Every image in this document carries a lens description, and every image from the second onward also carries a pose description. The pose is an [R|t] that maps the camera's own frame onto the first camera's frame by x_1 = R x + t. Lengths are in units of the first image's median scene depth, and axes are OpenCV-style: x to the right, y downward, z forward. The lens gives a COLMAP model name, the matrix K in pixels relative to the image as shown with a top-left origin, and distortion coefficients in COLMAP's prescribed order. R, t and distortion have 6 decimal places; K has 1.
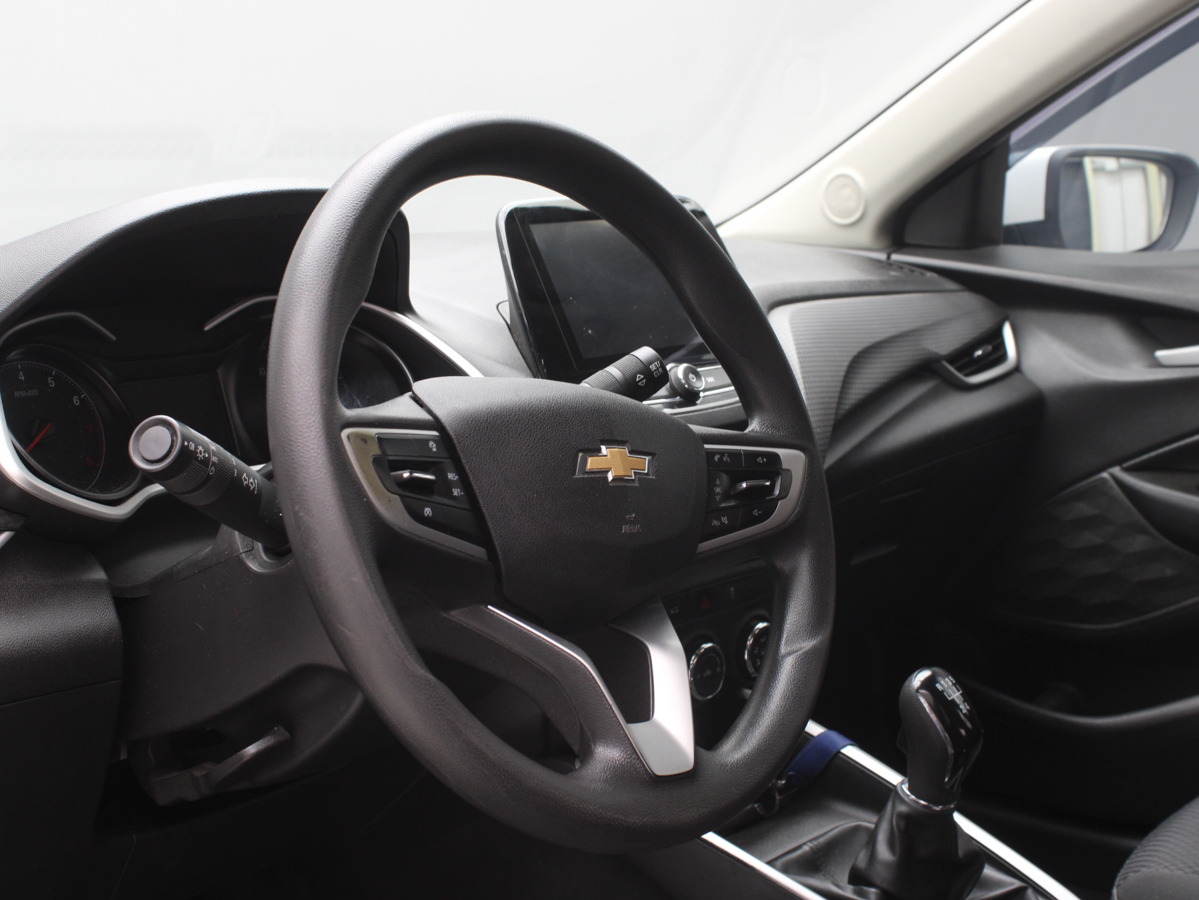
lens RADIAL K [[1727.4, 0, 599.5], [0, 1727.4, 450.0], [0, 0, 1]] dist [-0.067203, -0.001752]
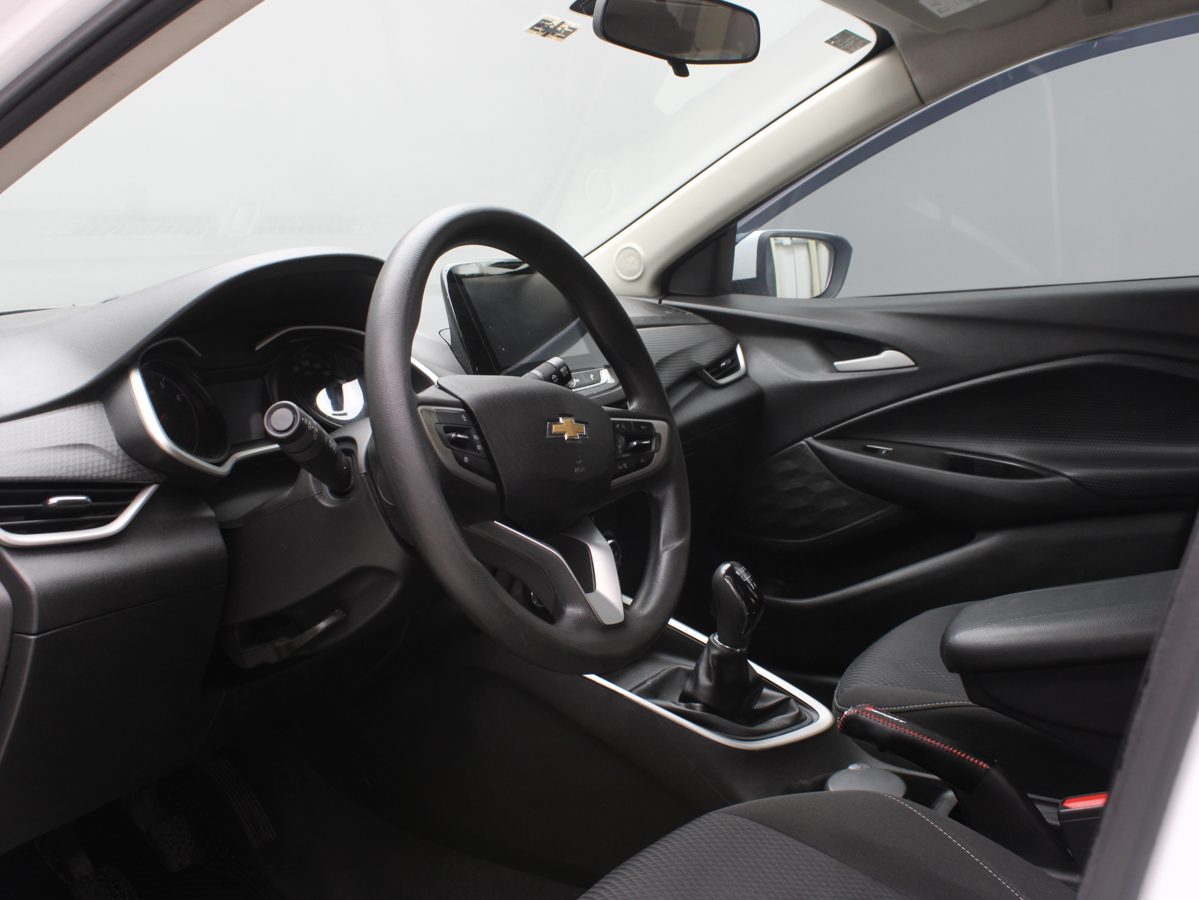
lens RADIAL K [[1223.8, 0, 599.5], [0, 1223.8, 450.0], [0, 0, 1]] dist [-0.167144, 0.129795]
pose [[0.984304, -0.022171, 0.175085, -0.128879], [0.021319, 0.999750, 0.006747, 0.016588], [-0.175191, -0.002908, 0.984530, -0.078794]]
